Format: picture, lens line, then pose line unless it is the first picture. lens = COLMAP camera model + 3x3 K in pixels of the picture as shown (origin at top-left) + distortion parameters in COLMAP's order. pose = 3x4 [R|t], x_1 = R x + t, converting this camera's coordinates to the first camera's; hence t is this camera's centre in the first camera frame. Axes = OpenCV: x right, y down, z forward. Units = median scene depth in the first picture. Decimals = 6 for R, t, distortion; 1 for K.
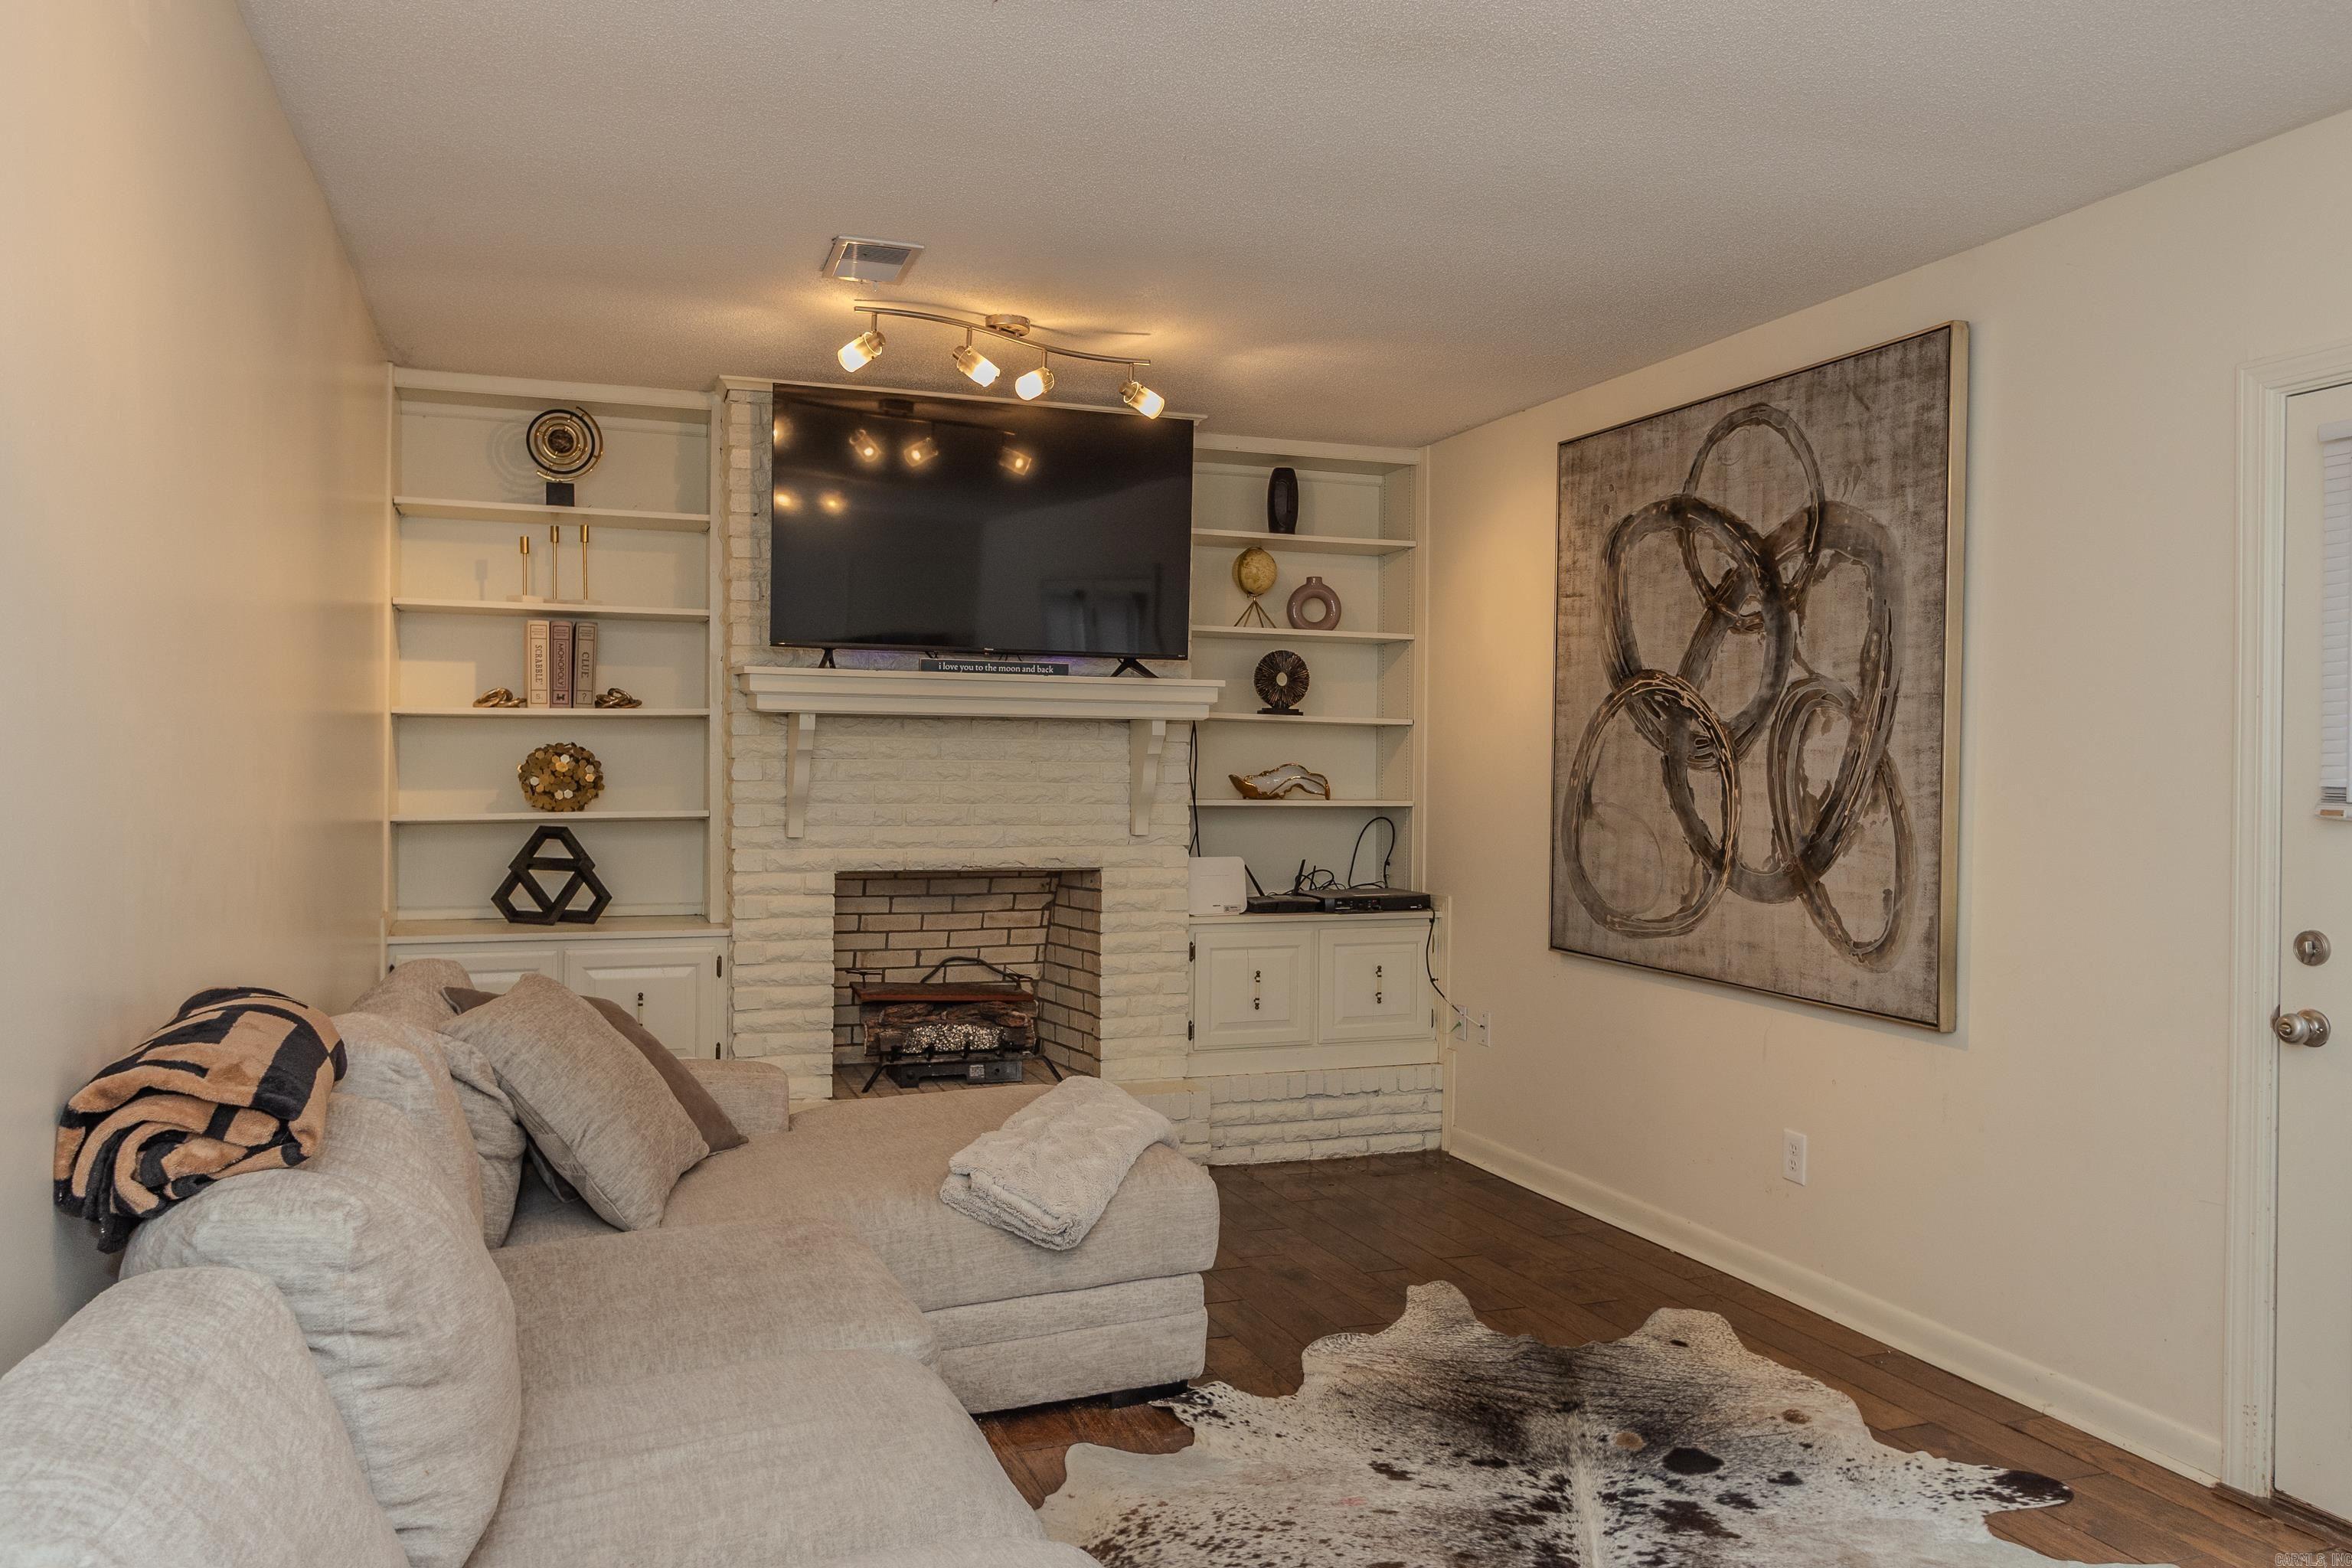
lens RADIAL K [[1666.2, 0, 1176.0], [0, 1666.2, 784.0], [0, 0, 1]] dist [-0.001029, 0.000625]
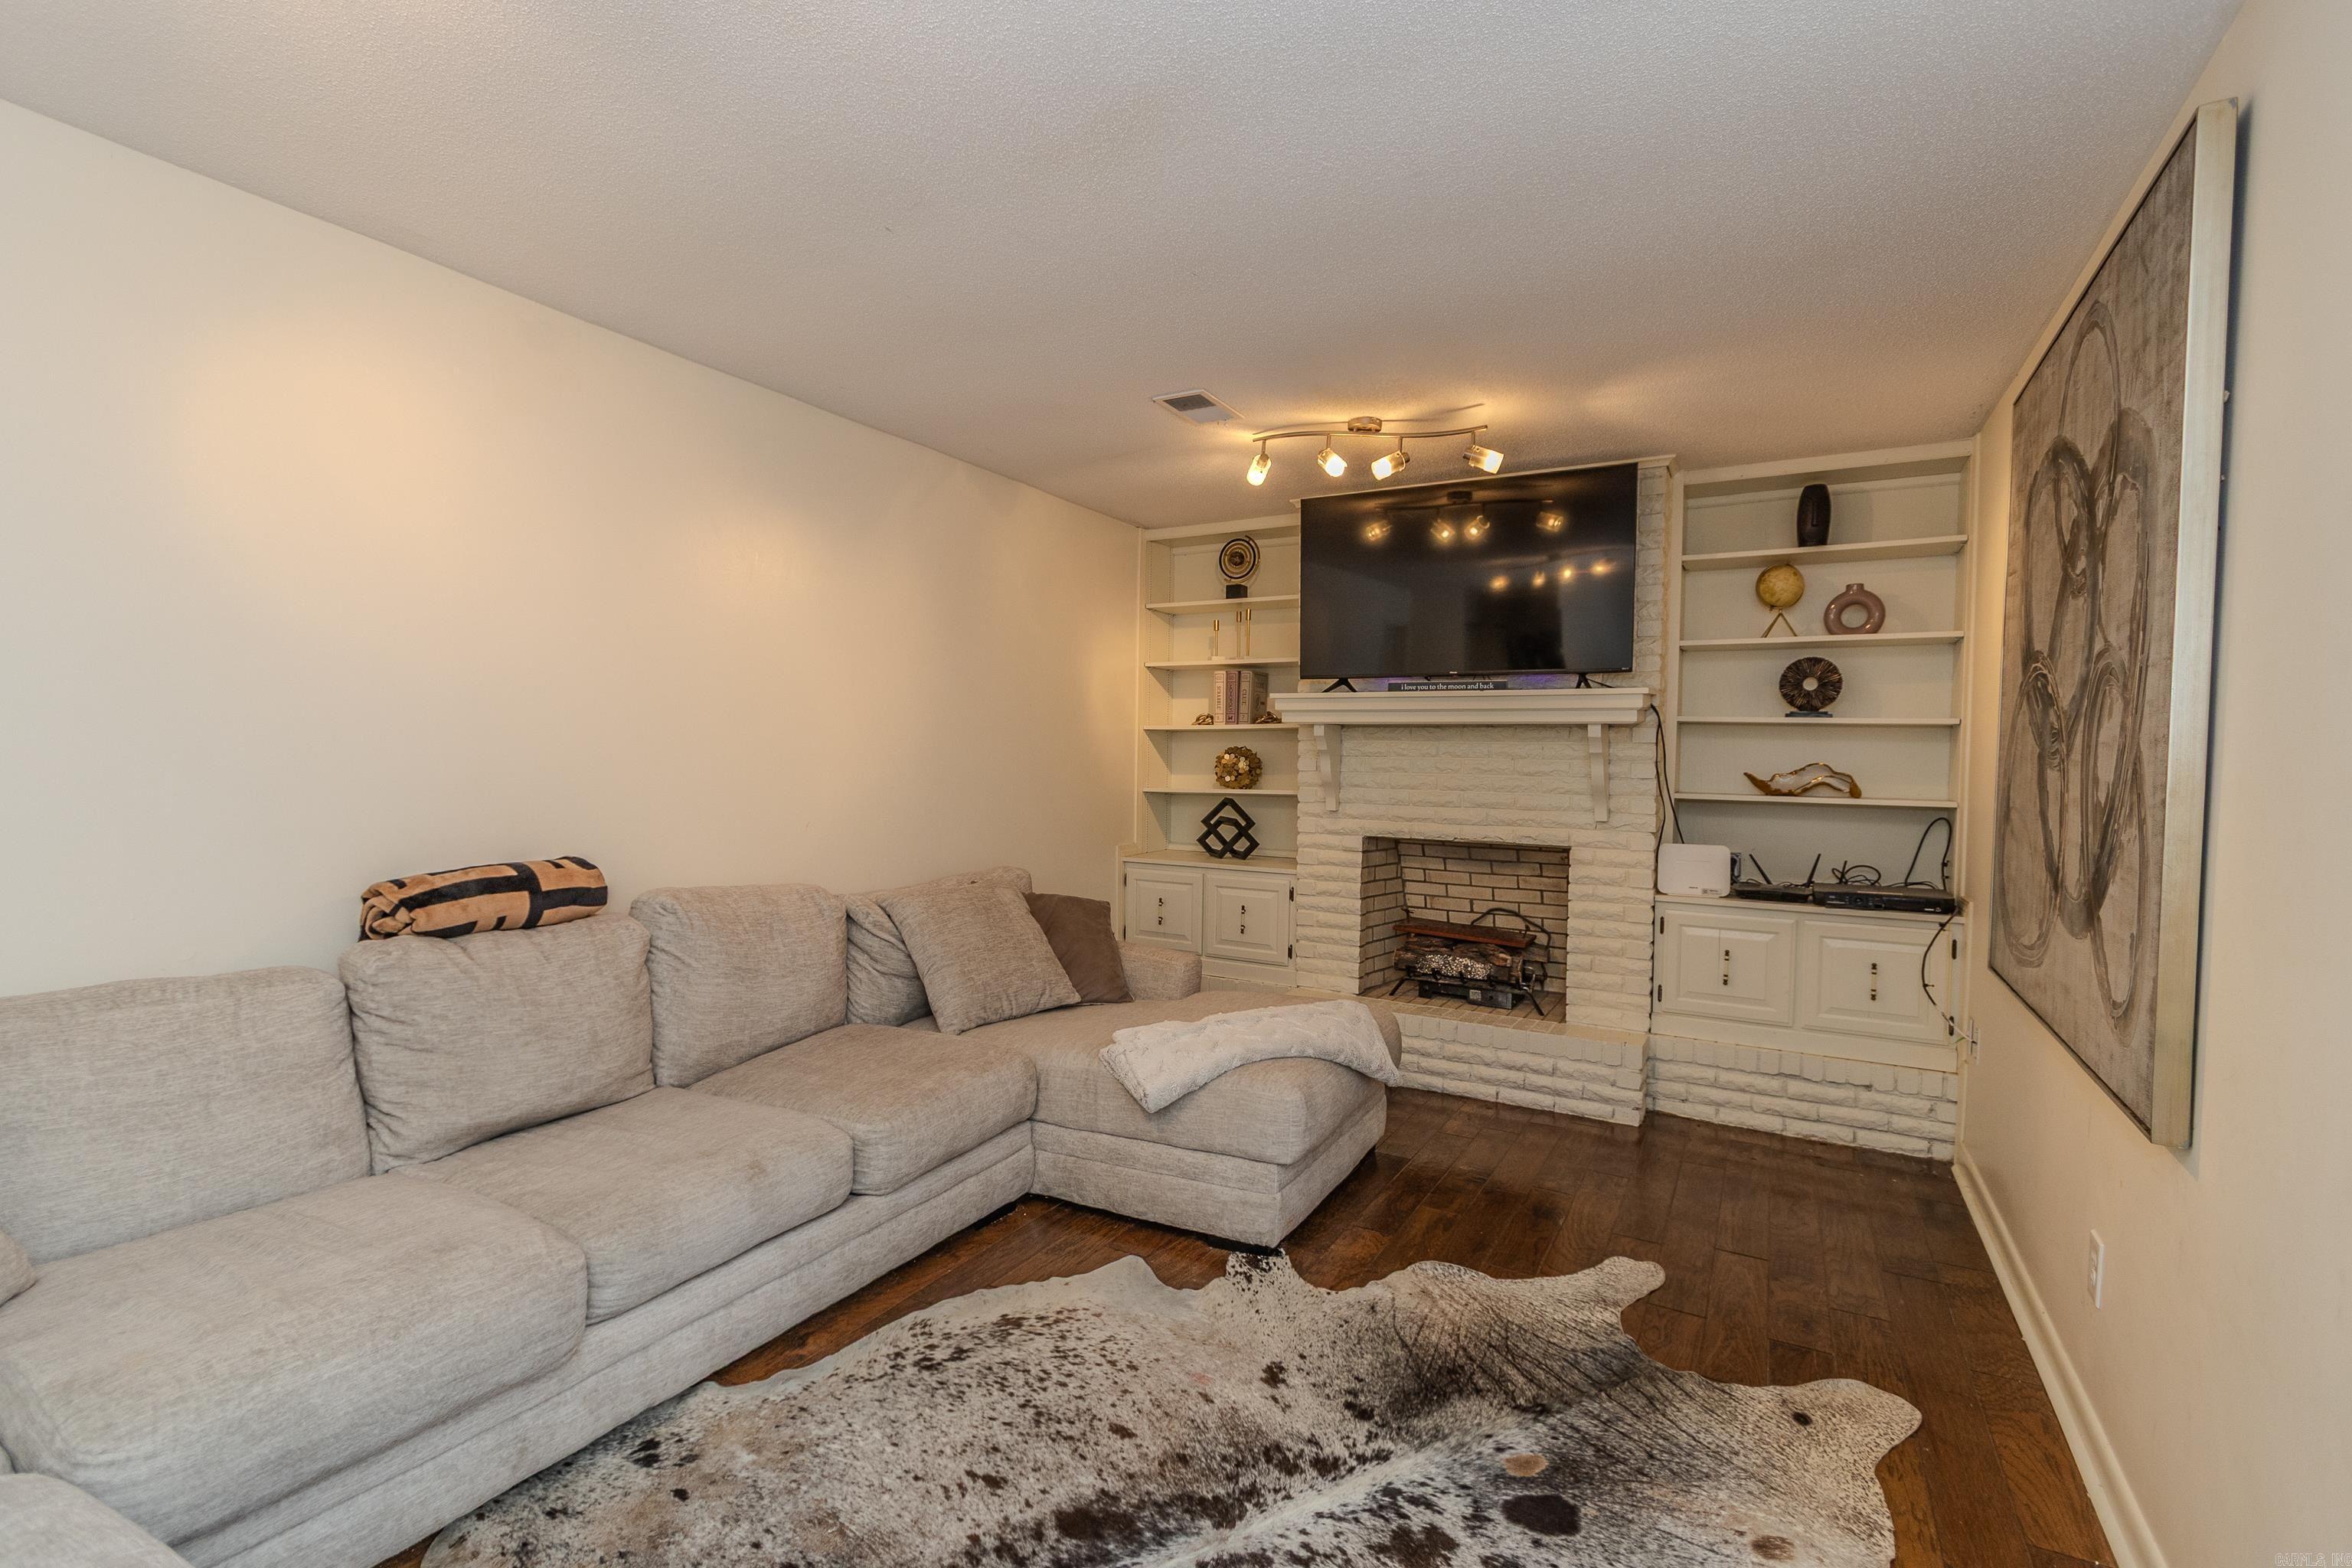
lens RADIAL K [[1073.6, 0, 1175.9], [0, 1073.6, 787.8], [0, 0, 1]] dist [0.001480, -0.000353]
pose [[0.643562, 0.023670, -0.765028, 0.390638], [-0.017885, 0.999714, 0.015885, 0.000056], [0.765185, 0.003459, 0.643802, 0.289413]]
